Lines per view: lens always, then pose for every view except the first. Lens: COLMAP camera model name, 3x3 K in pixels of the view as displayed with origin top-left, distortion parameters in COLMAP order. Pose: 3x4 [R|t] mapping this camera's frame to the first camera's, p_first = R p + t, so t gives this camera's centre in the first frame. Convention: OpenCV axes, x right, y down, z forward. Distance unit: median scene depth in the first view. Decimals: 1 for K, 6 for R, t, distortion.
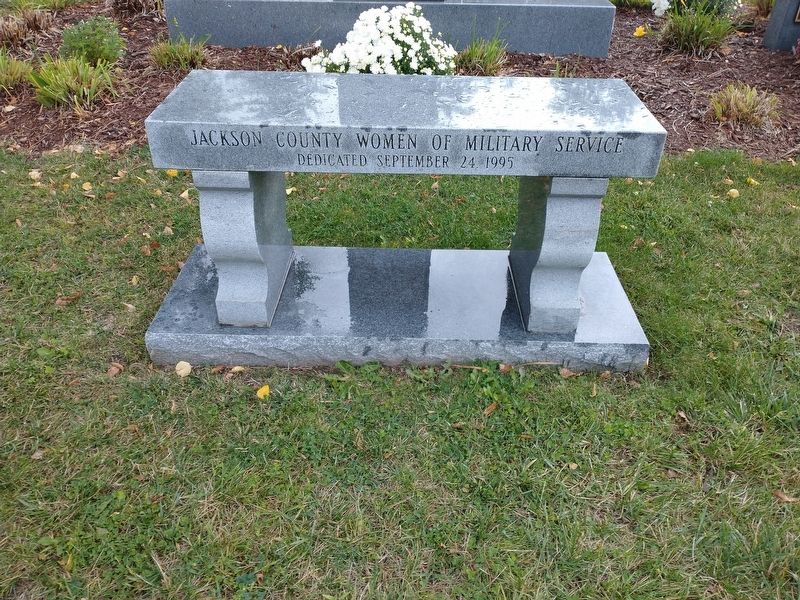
lens RADIAL K [[652.5, 0, 425.3], [0, 652.5, 308.3], [0, 0, 1]] dist [0.035858, -0.064618]
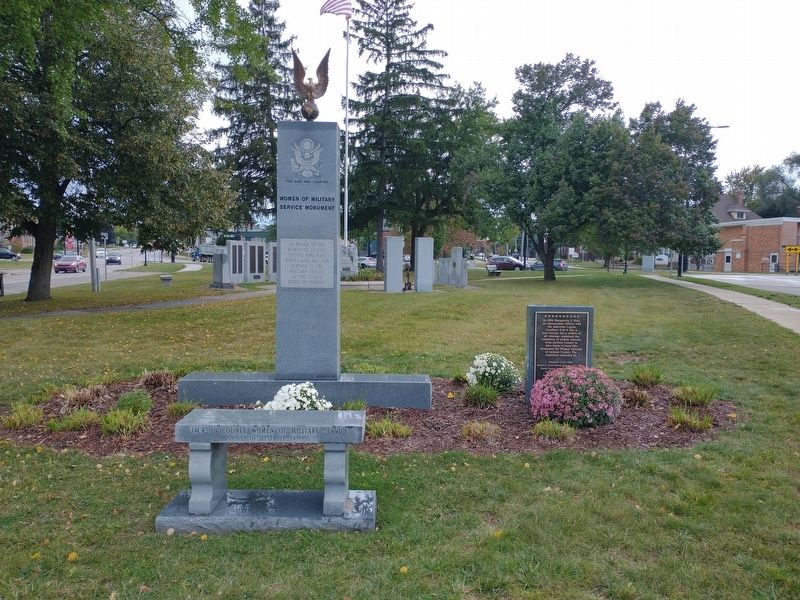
lens RADIAL K [[652.5, 0, 394.3], [0, 652.5, 321.7], [0, 0, 1]] dist [0.035858, -0.064618]
pose [[0.999965, -0.006014, -0.005852, 0.257201], [0.002320, 0.868345, -0.495955, 0.356514], [0.008064, 0.495923, 0.868329, -0.804061]]
